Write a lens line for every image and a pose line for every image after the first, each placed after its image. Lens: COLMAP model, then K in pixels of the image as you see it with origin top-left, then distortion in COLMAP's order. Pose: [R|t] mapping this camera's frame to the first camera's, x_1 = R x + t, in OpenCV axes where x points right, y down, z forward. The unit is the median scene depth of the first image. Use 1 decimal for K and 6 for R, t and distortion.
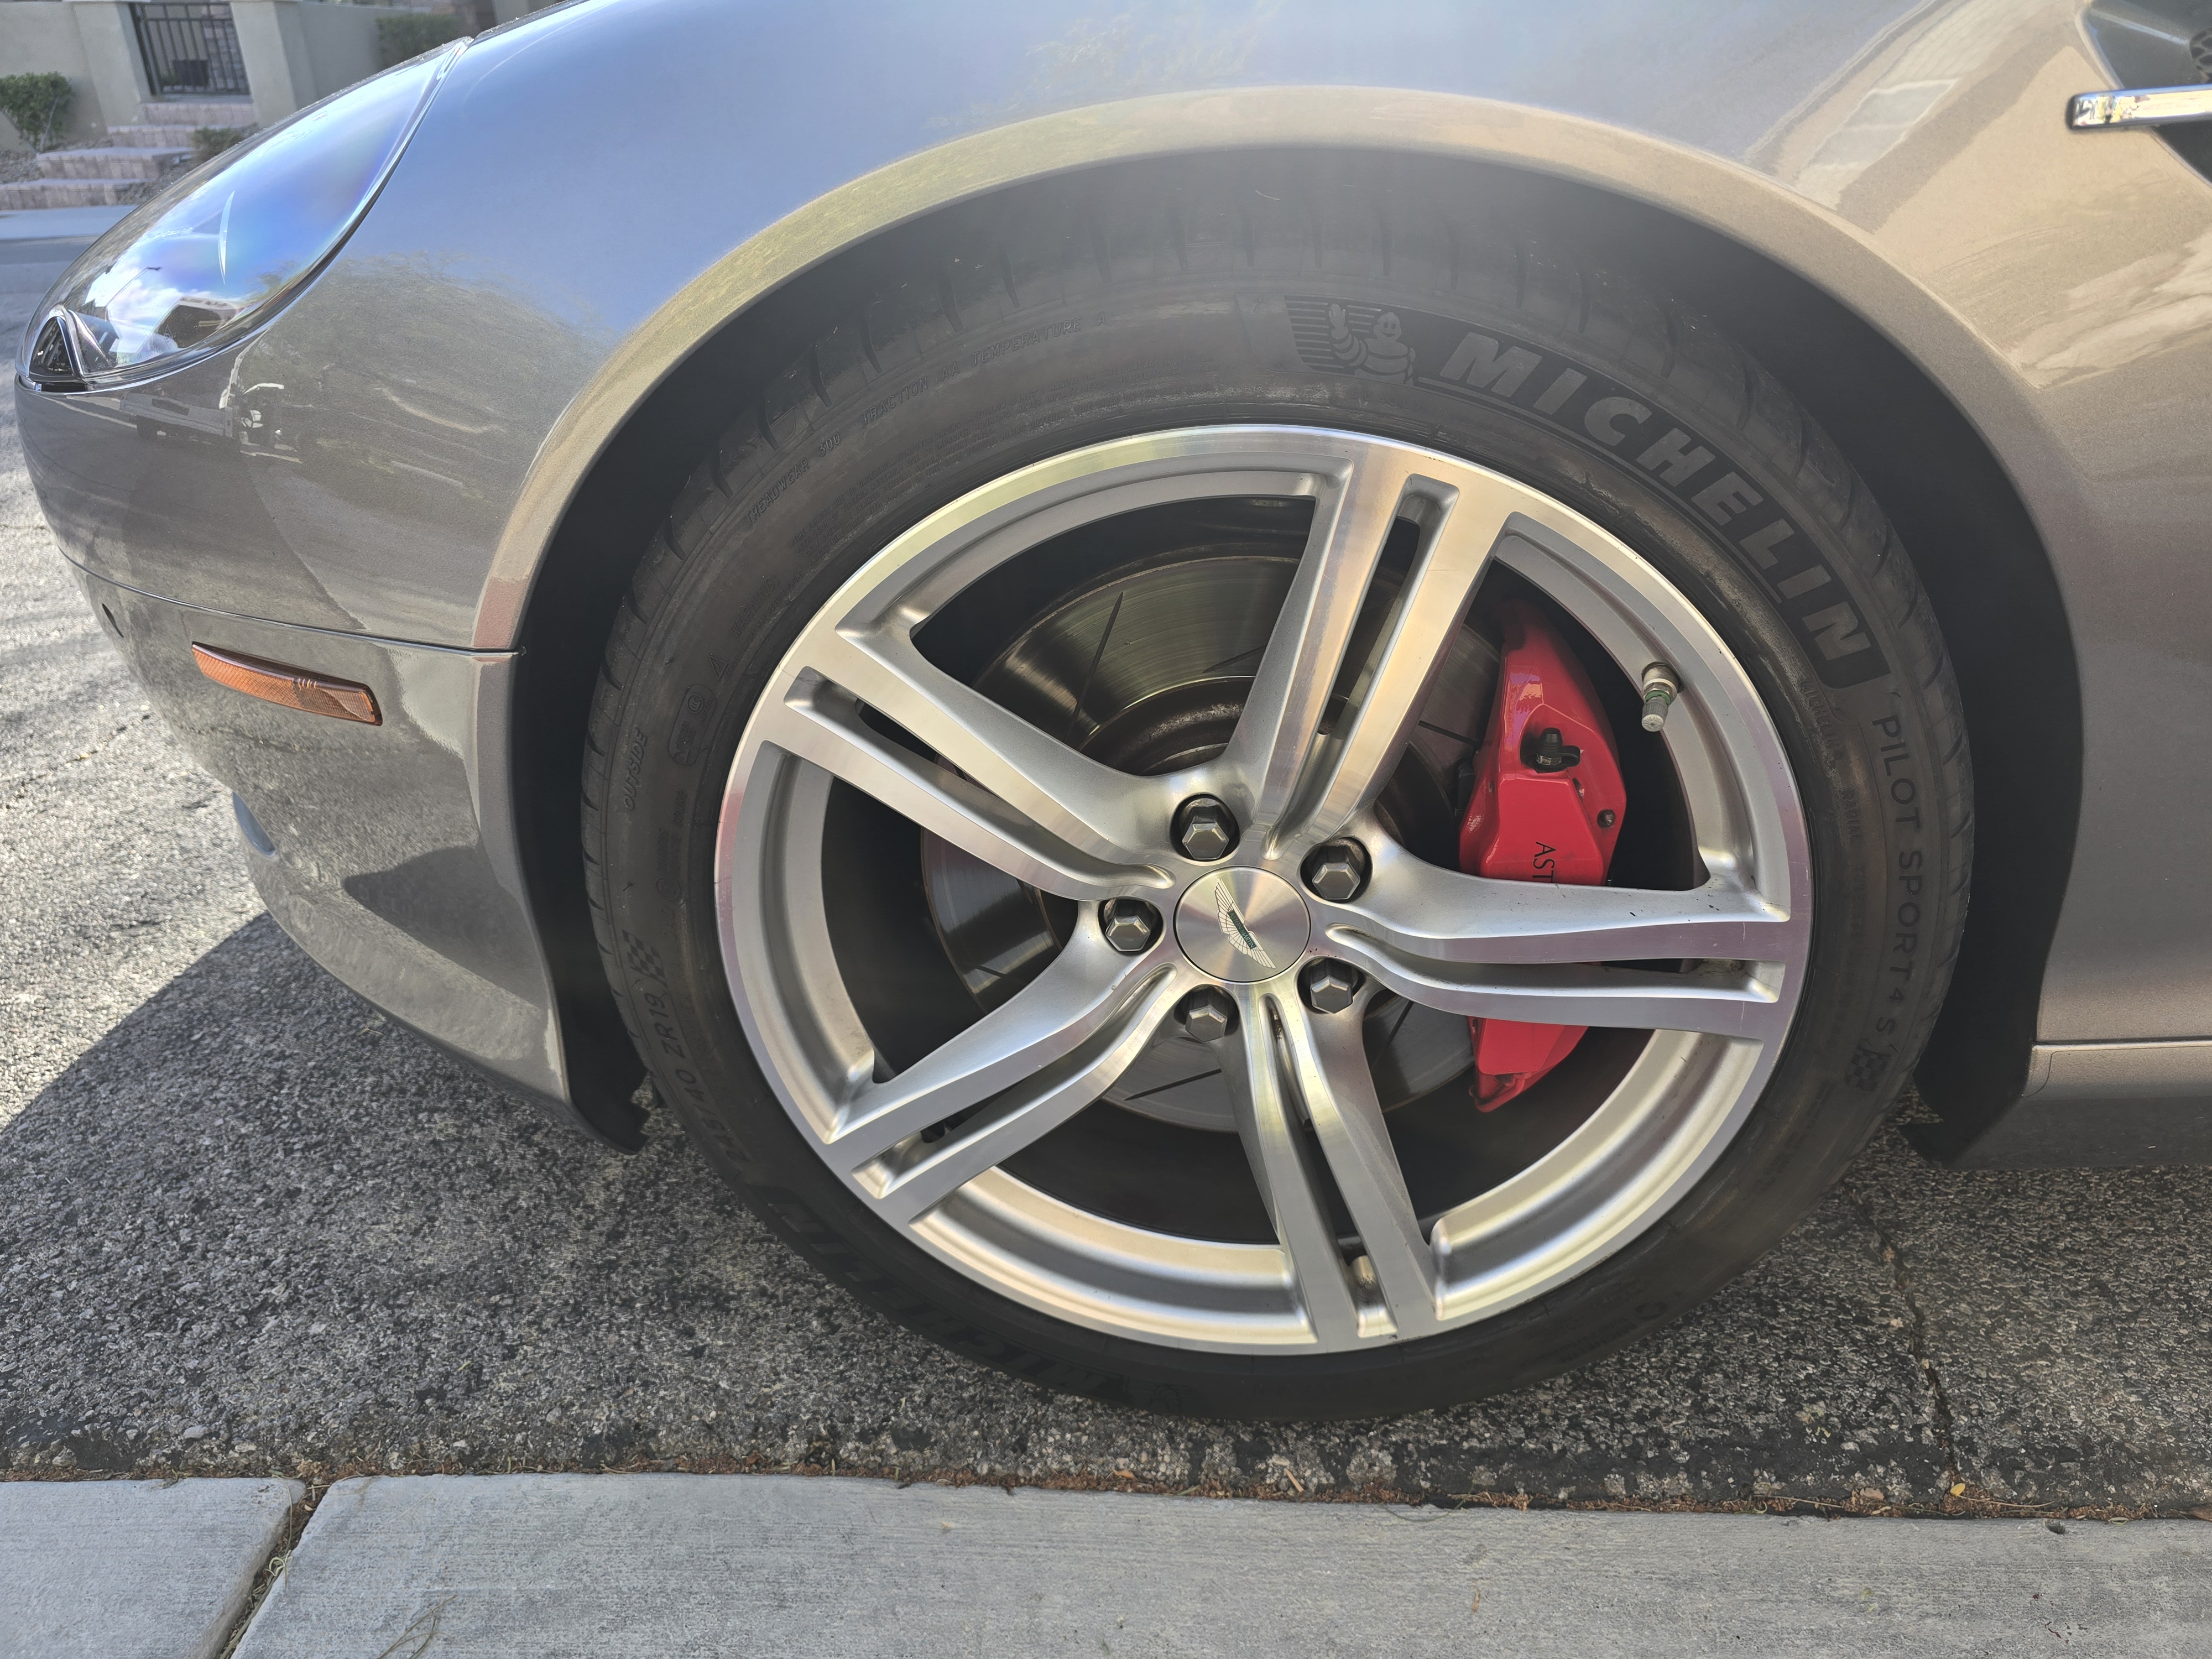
lens RADIAL K [[1444.5, 0, 1106.0], [0, 1444.5, 829.5], [0, 0, 1]] dist [0.043235, -0.037228]
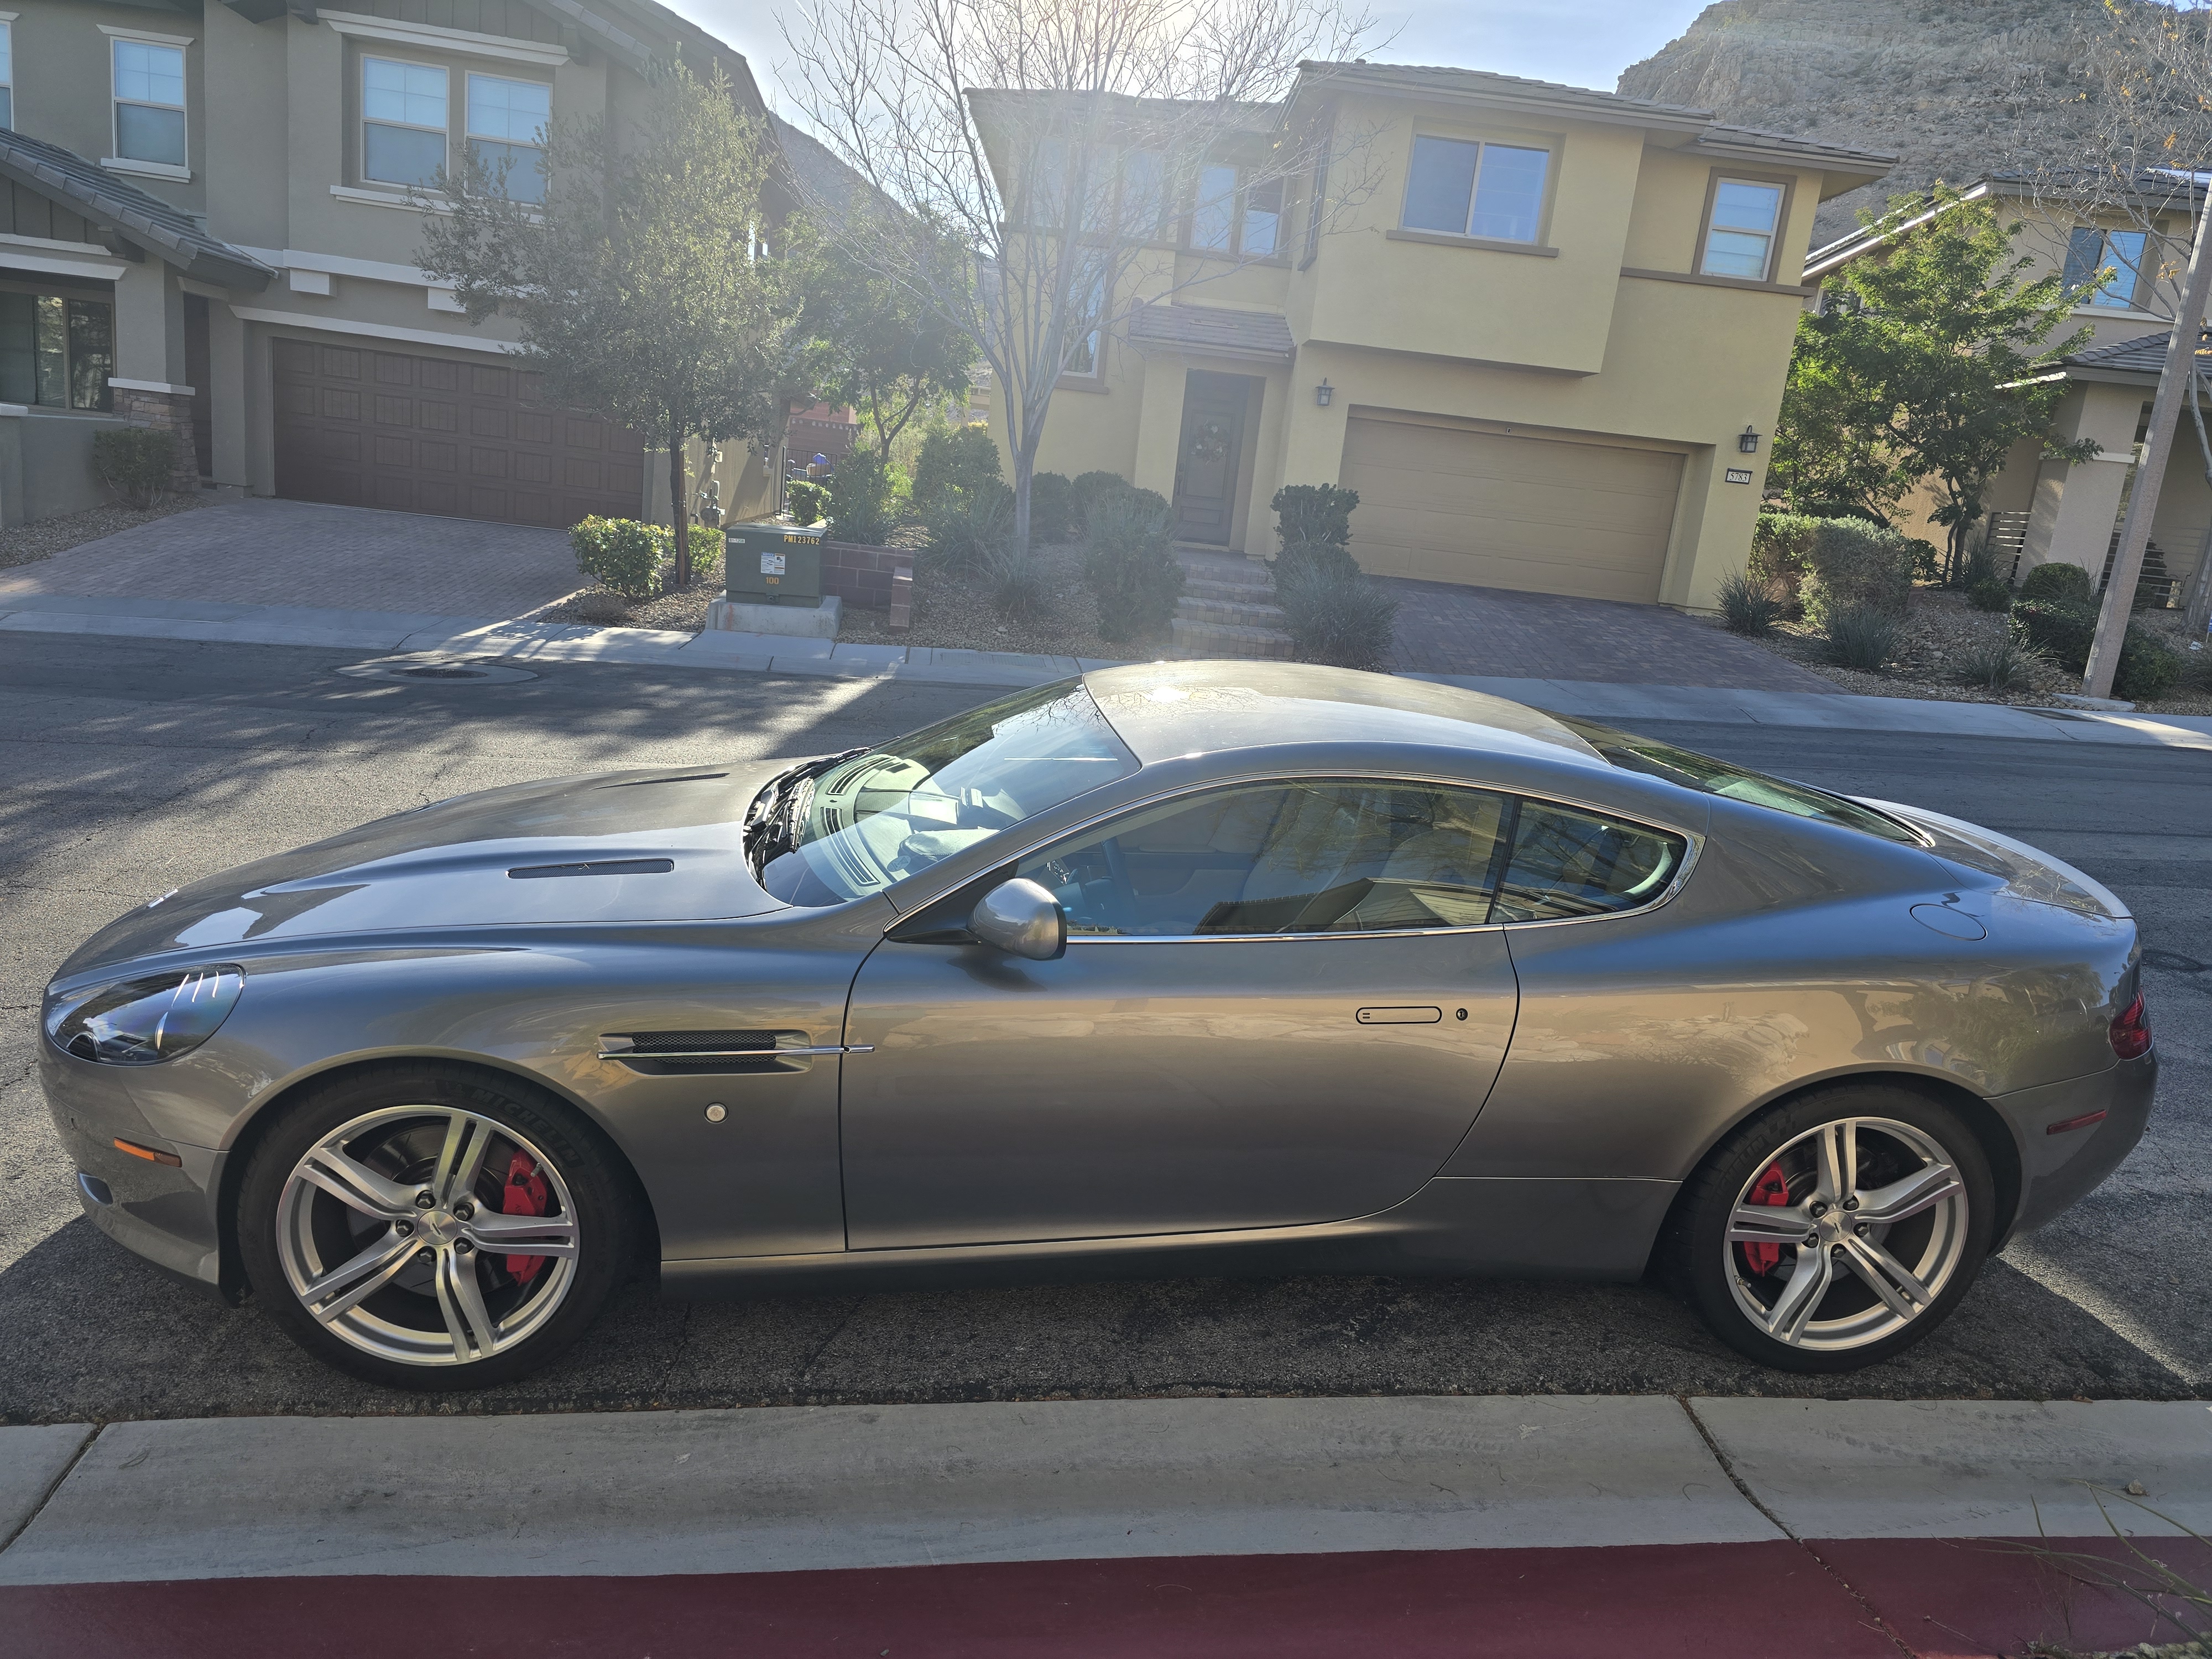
lens RADIAL K [[1444.5, 0, 1106.0], [0, 1444.5, 829.5], [0, 0, 1]] dist [0.043235, -0.037228]
pose [[0.976683, 0.064741, 0.204692, 0.804656], [-0.014848, 0.971533, -0.236438, -0.055905], [-0.214173, 0.227885, 0.949841, -2.662417]]
